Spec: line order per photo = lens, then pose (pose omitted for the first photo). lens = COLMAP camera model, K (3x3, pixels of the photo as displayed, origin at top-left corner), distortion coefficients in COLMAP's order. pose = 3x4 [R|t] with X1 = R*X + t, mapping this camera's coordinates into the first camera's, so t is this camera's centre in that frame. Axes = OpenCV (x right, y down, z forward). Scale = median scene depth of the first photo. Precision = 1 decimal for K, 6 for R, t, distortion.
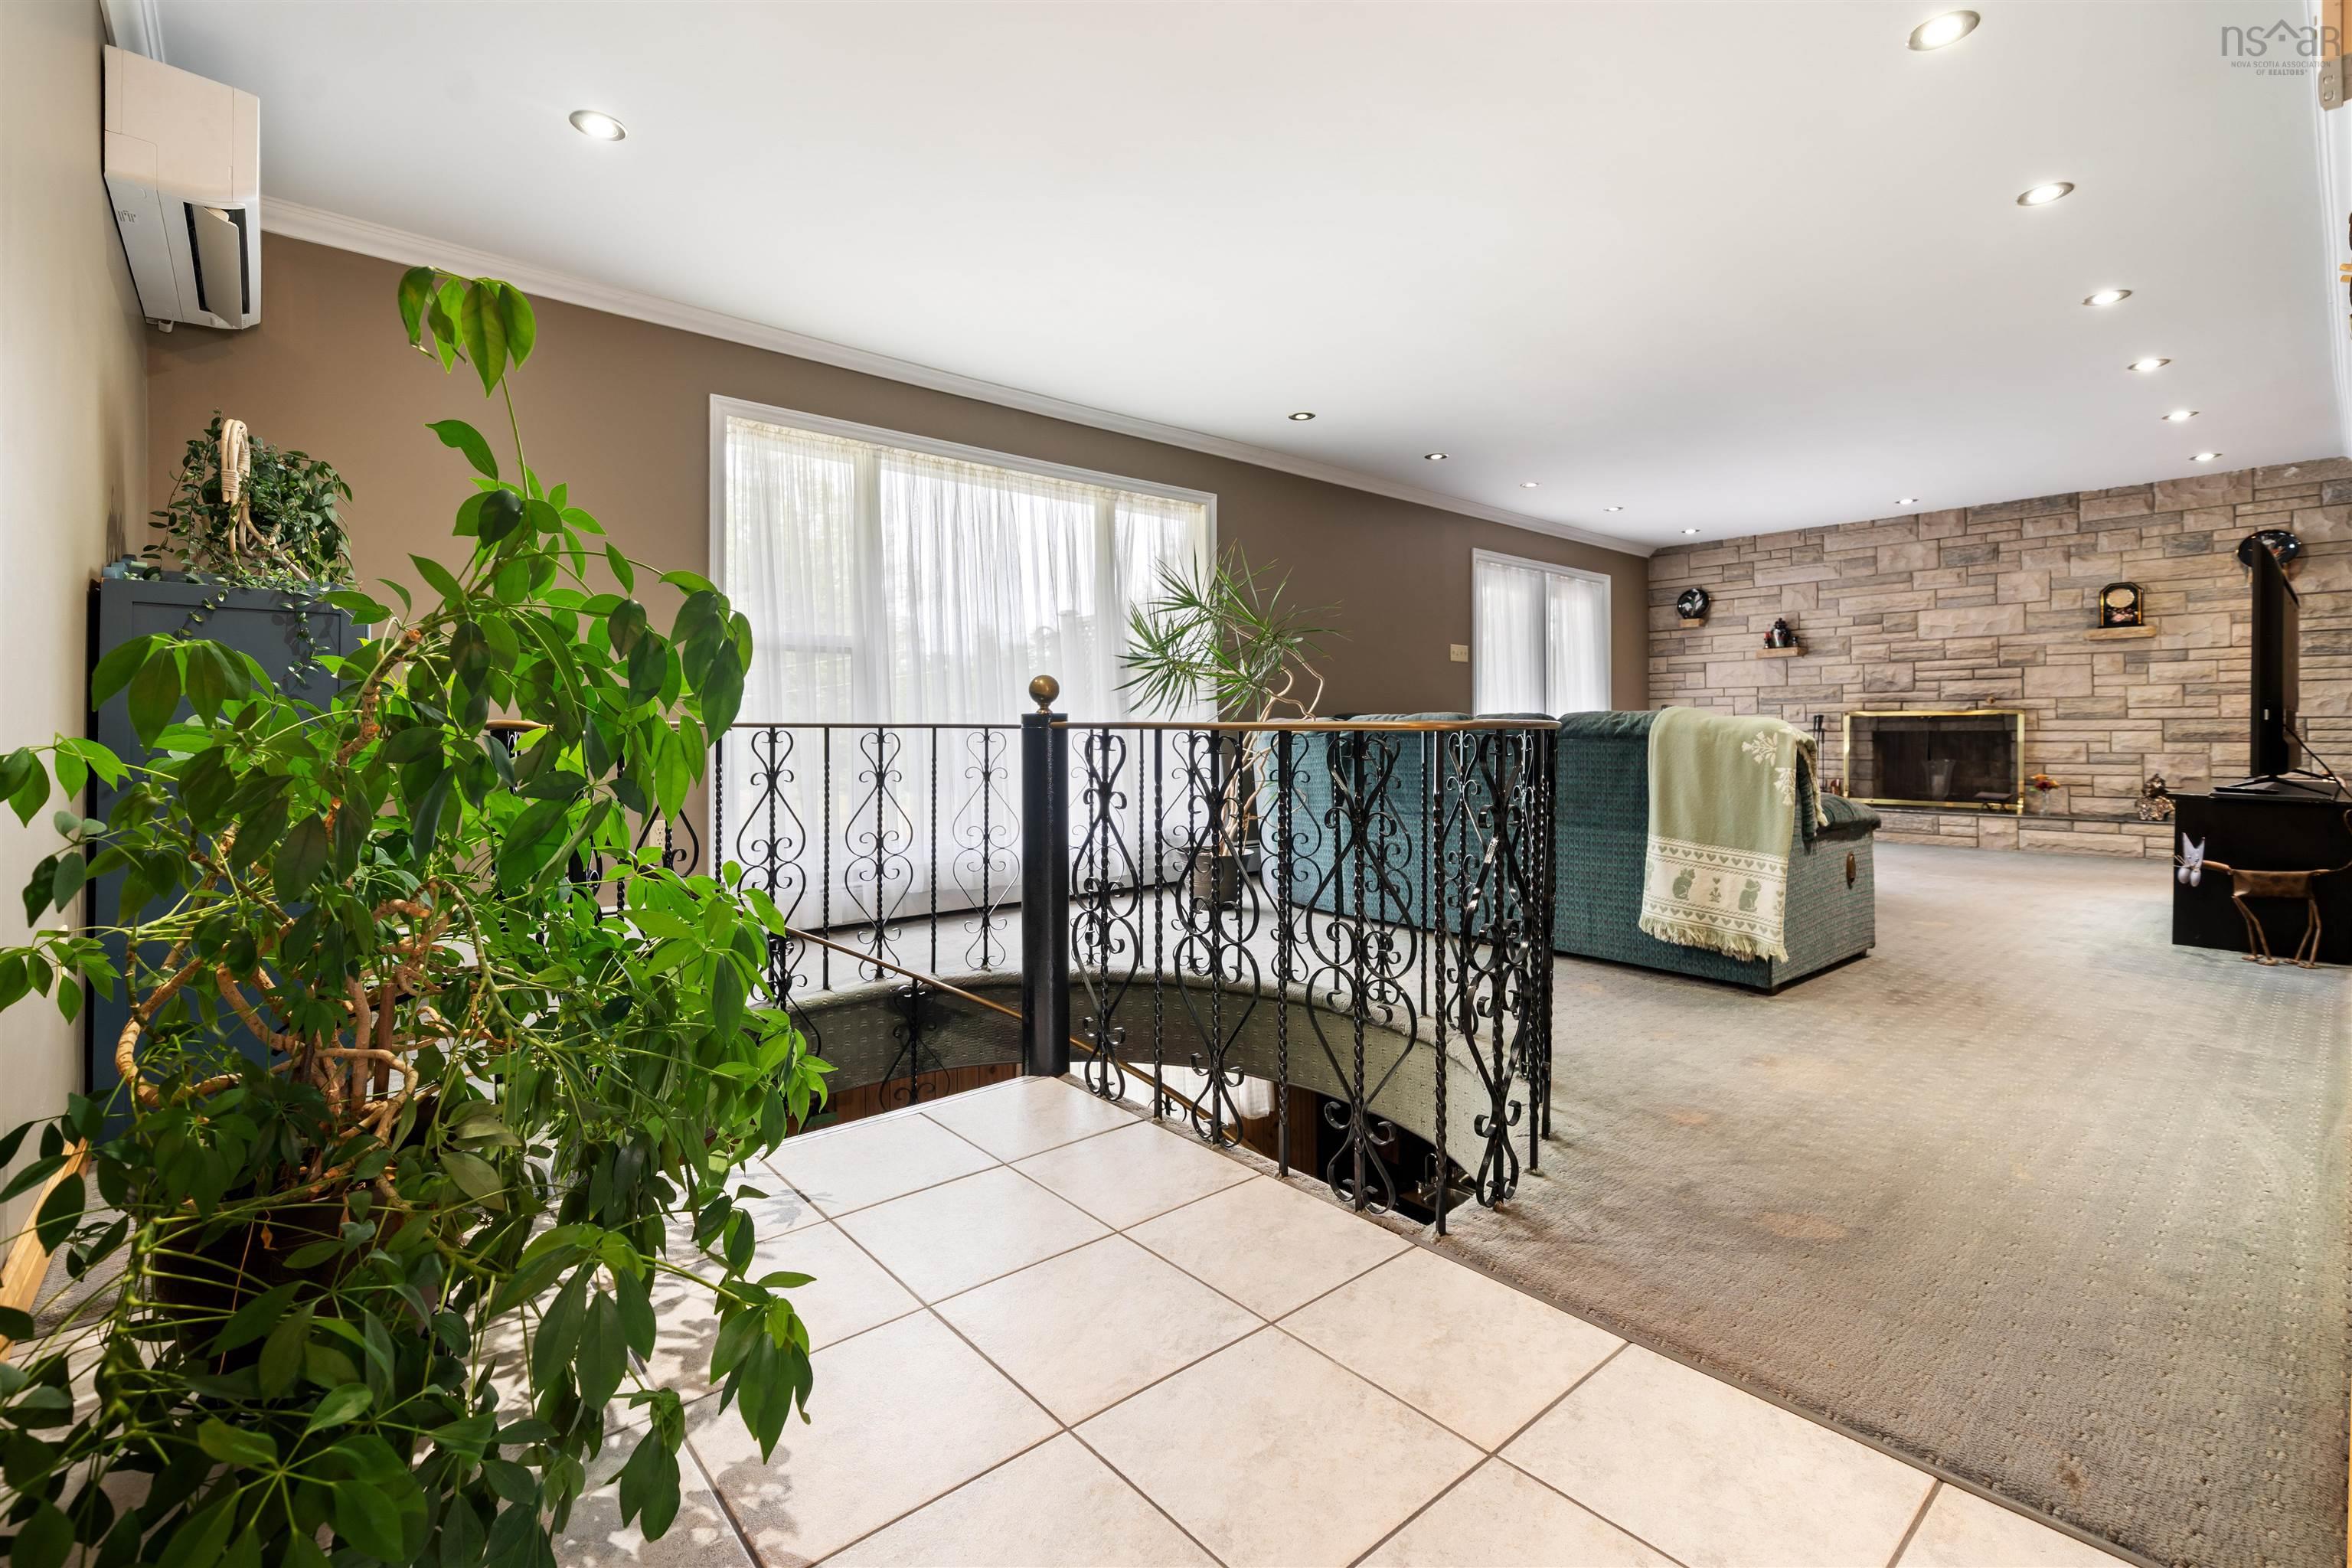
lens RADIAL K [[1043.8, 0, 1173.6], [0, 1043.8, 726.0], [0, 0, 1]] dist [0.000716, 0.000258]
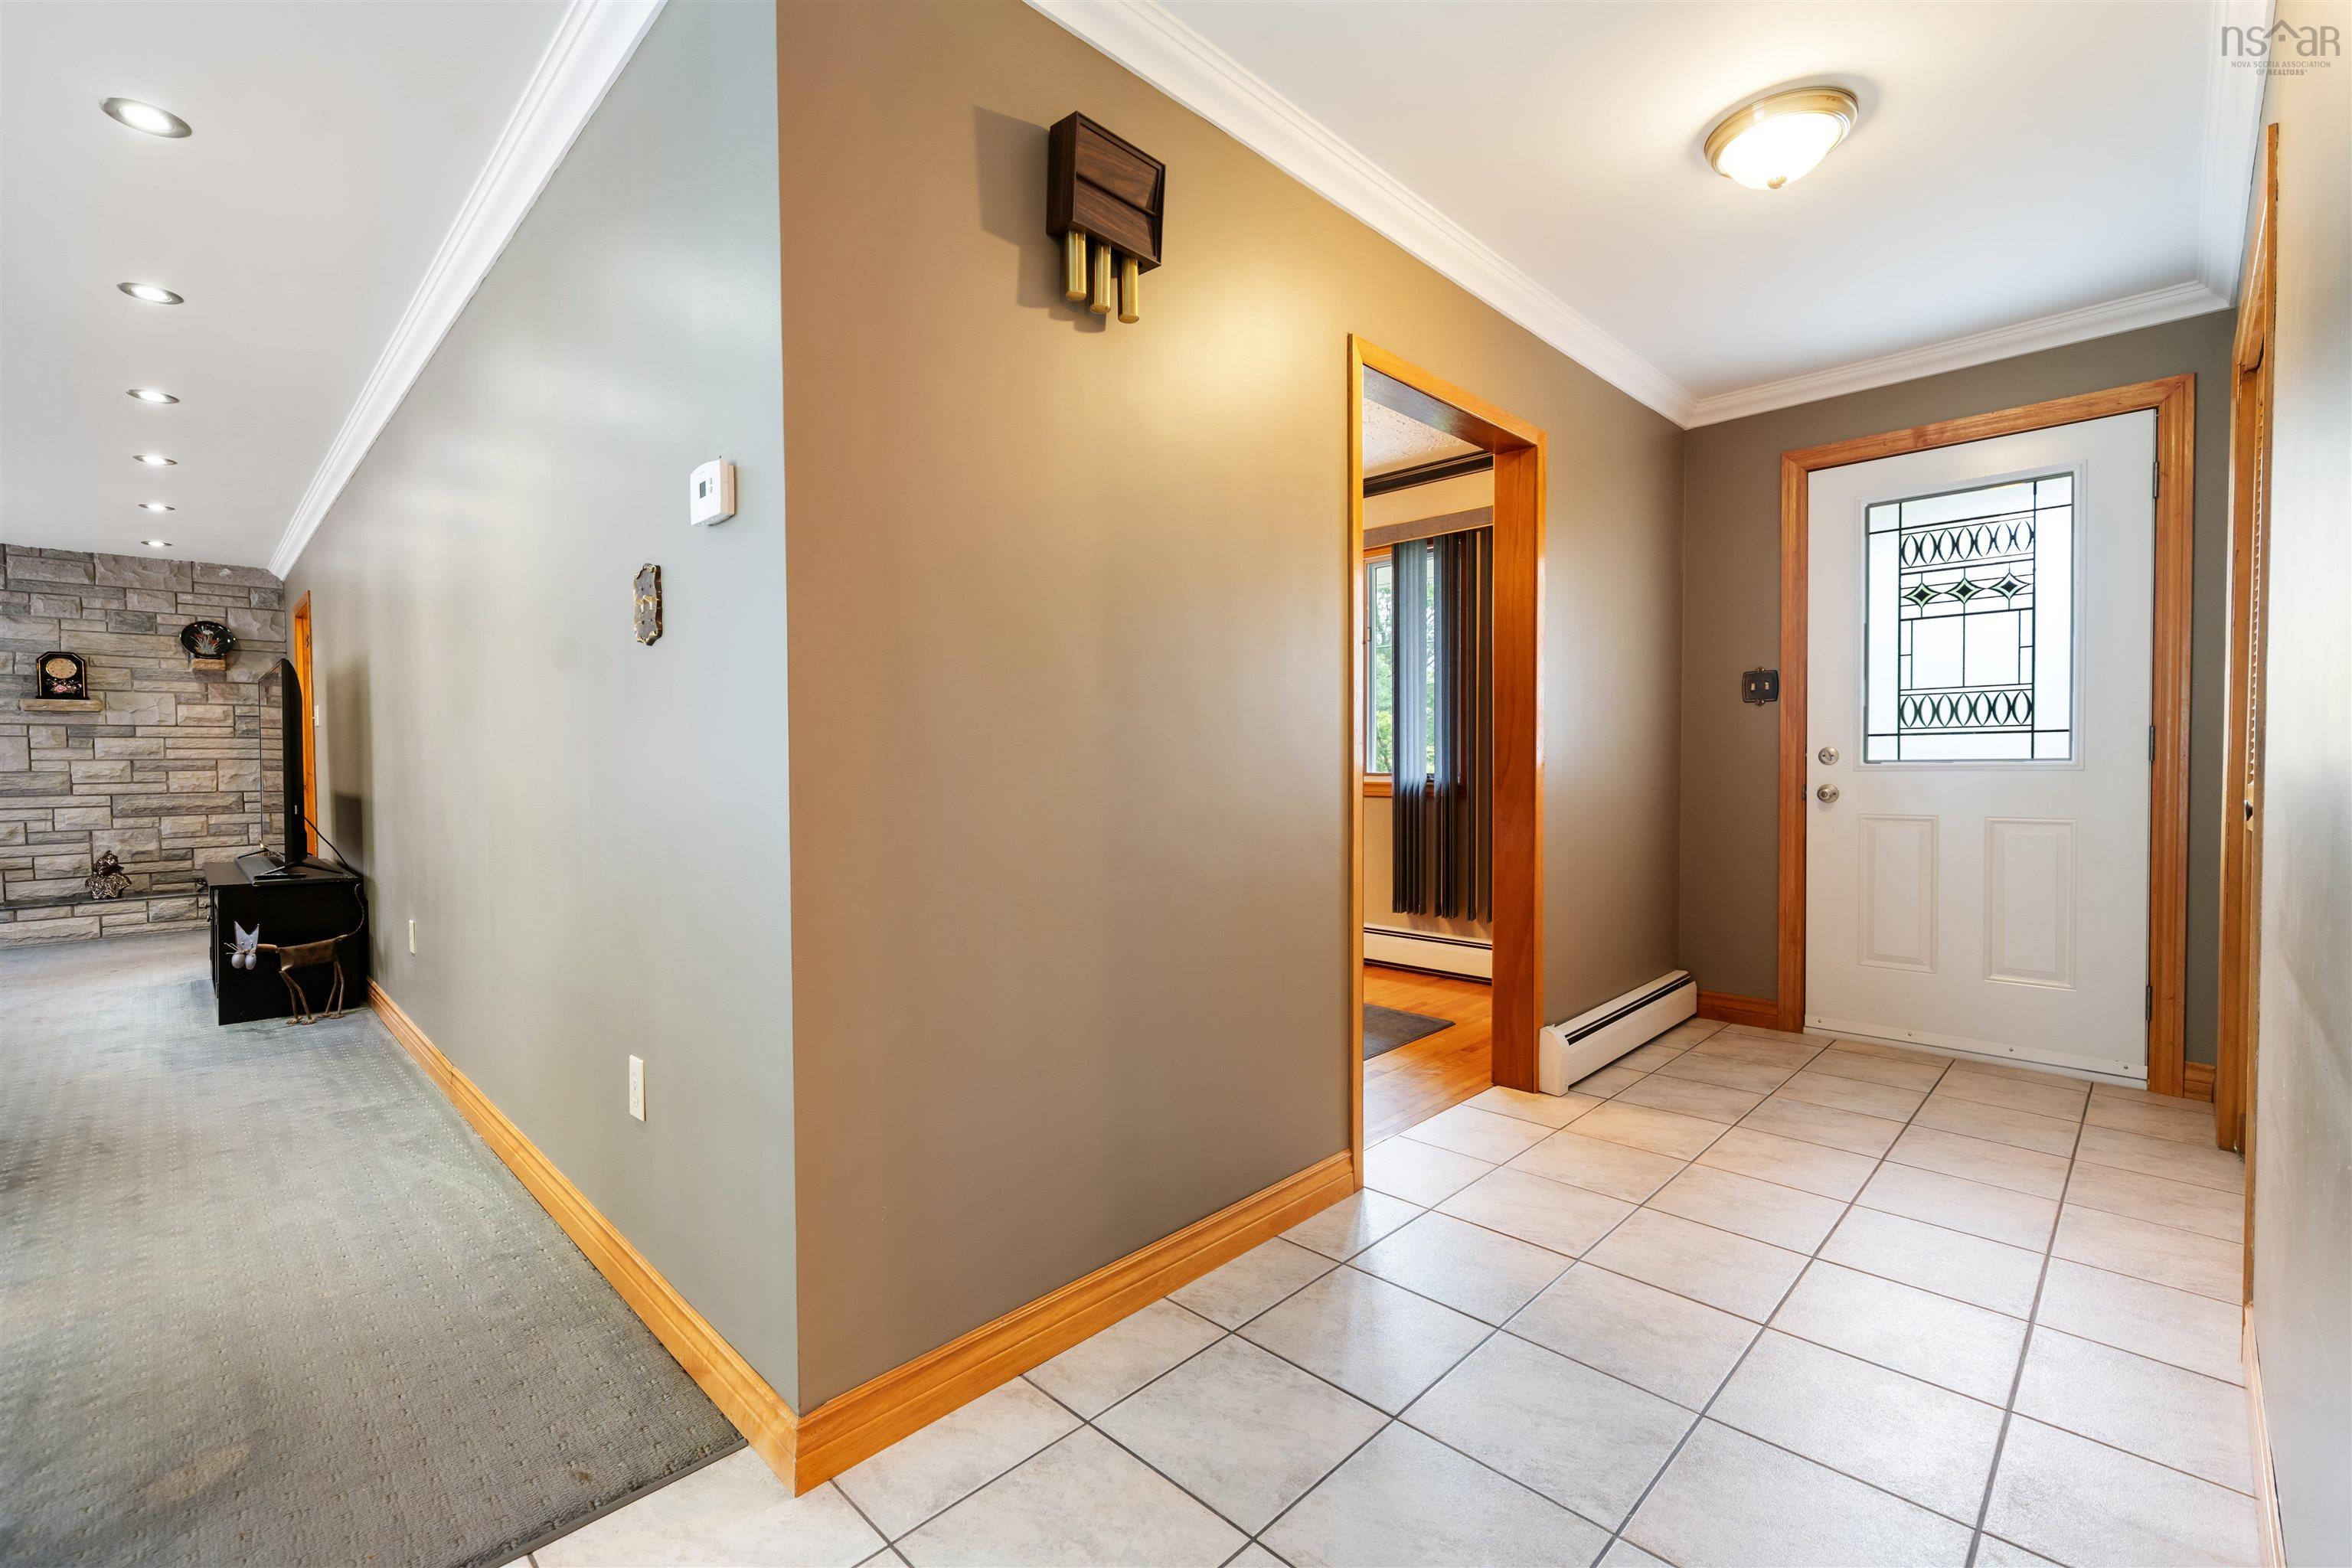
lens RADIAL K [[1009.1, 0, 1176.0], [0, 1009.1, 784.0], [0, 0, 1]] dist [-0.000532, 0.000188]
pose [[-0.075502, -0.021532, 0.996913, -0.087645], [0.001513, 0.999763, 0.021708, -0.036662], [-0.997145, 0.003147, -0.075451, 0.062198]]
